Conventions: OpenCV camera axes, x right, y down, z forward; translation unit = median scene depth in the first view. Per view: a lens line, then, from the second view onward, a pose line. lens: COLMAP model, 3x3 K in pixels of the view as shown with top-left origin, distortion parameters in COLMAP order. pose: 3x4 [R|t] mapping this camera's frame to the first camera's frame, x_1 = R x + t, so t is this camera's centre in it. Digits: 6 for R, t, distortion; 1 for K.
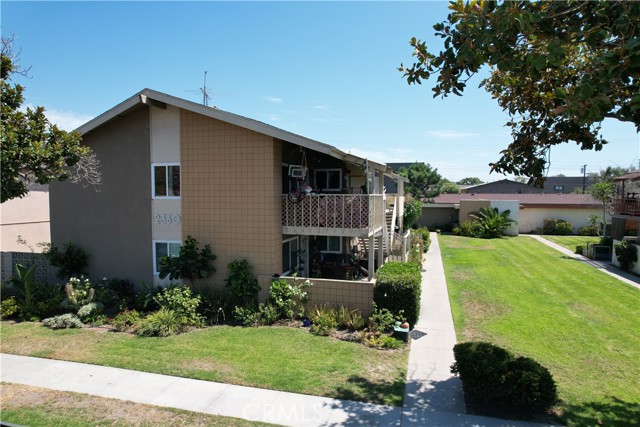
lens RADIAL K [[409.9, 0, 321.6], [0, 409.9, 217.1], [0, 0, 1]] dist [-0.077543, 0.072263]
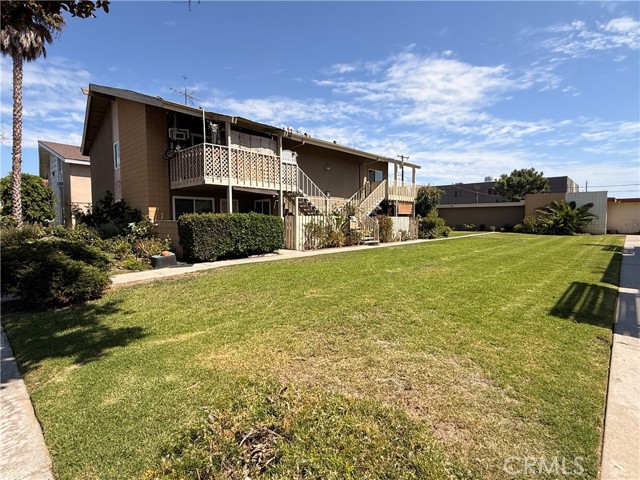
lens RADIAL K [[326.2, 0, 320.0], [0, 326.2, 240.0], [0, 0, 1]] dist [-0.001357, -0.001403]
pose [[0.881856, 0.026823, -0.470755, 0.770334], [-0.025394, 0.999633, 0.009388, 0.177424], [0.470834, 0.003675, 0.882214, 0.379678]]
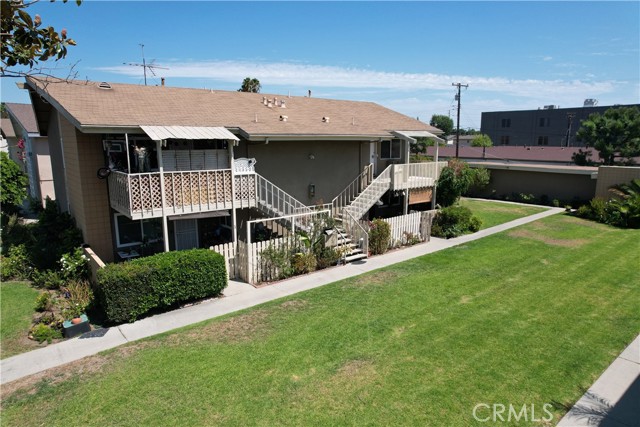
lens RADIAL K [[409.9, 0, 321.6], [0, 409.9, 217.1], [0, 0, 1]] dist [-0.077543, 0.072263]
pose [[0.815183, 0.107900, -0.569065, 0.970291], [-0.032810, 0.989519, 0.140622, -0.101041], [0.578274, -0.095962, 0.810179, 0.493219]]
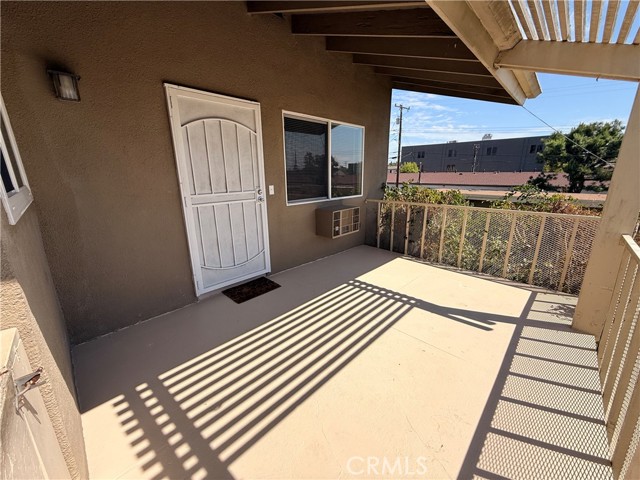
lens RADIAL K [[253.9, 0, 320.0], [0, 253.9, 240.0], [0, 0, 1]] dist [0.001936, 0.000226]
pose [[0.876886, 0.118722, -0.465806, 0.319798], [-0.020060, 0.977214, 0.211304, -0.130338], [0.480279, -0.175946, 0.859287, 1.847392]]
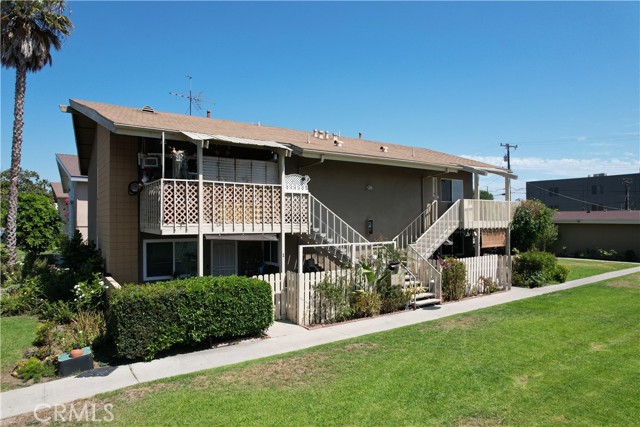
lens RADIAL K [[409.9, 0, 321.6], [0, 409.9, 217.1], [0, 0, 1]] dist [-0.077543, 0.072263]
pose [[0.762039, -0.004562, -0.647515, 0.813628], [-0.035362, 0.998190, -0.048648, 0.040080], [0.646565, 0.059969, 0.760498, 0.603896]]
